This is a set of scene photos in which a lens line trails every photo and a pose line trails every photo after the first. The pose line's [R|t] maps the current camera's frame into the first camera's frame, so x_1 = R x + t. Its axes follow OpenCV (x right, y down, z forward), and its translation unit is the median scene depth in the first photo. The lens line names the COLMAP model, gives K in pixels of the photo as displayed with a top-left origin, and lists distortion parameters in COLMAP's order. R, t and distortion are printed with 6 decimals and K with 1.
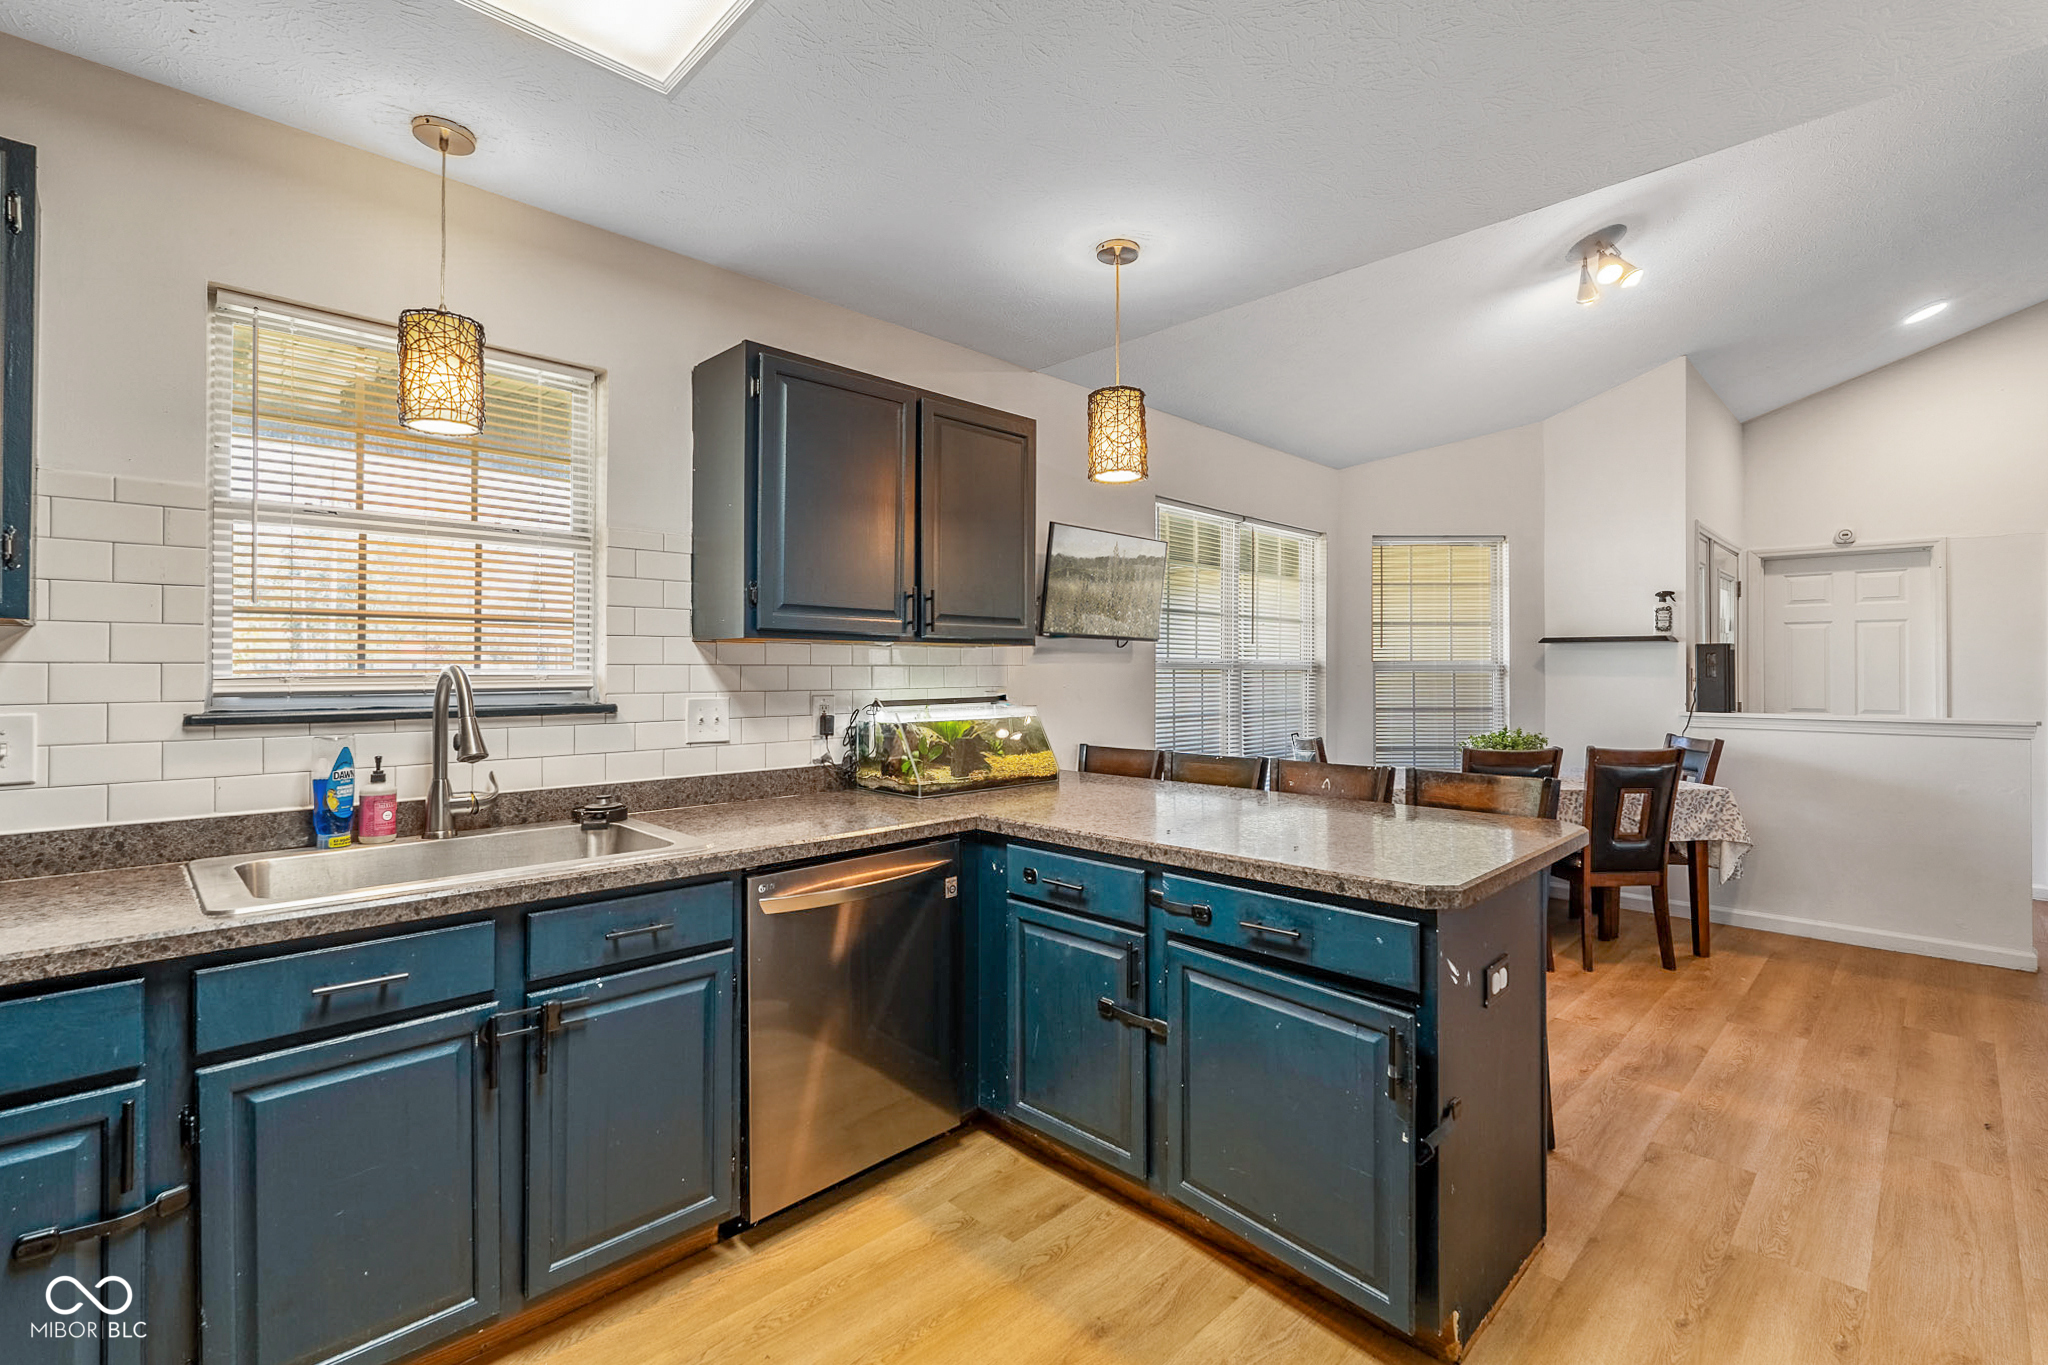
lens RADIAL K [[924.1, 0, 1021.5], [0, 924.1, 671.1], [0, 0, 1]] dist [-0.003934, 0.001061]
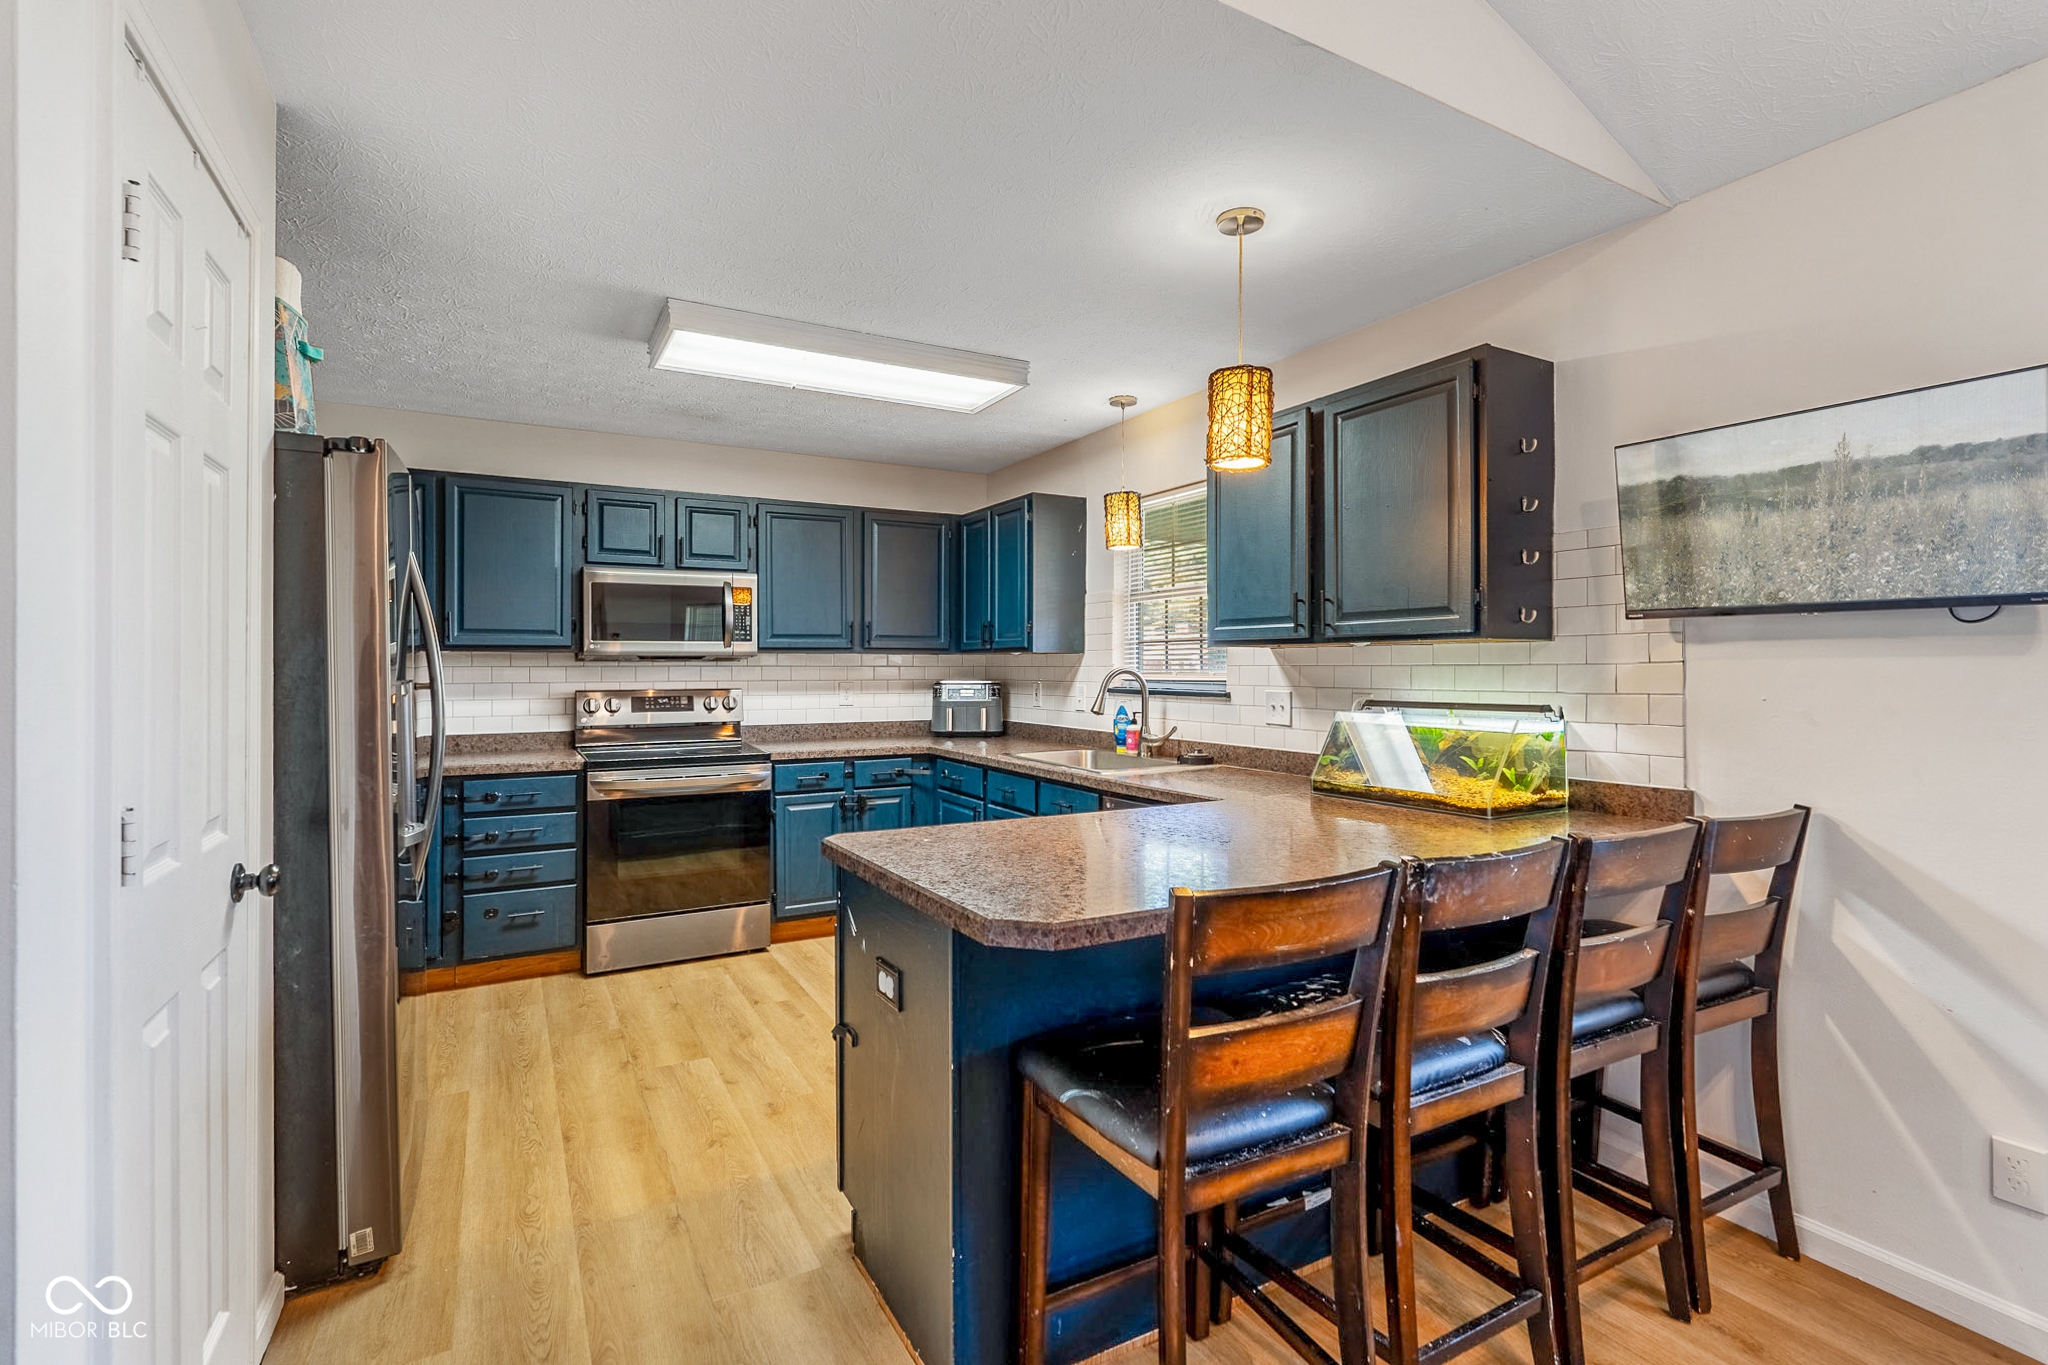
lens RADIAL K [[924.1, 0, 1012.9], [0, 924.1, 669.9], [0, 0, 1]] dist [-0.003934, 0.001061]
pose [[-0.266031, -0.000701, -0.963964, 0.908783], [-0.003504, 0.999994, 0.000240, 0.000337], [0.963958, 0.003442, -0.266032, 0.872003]]
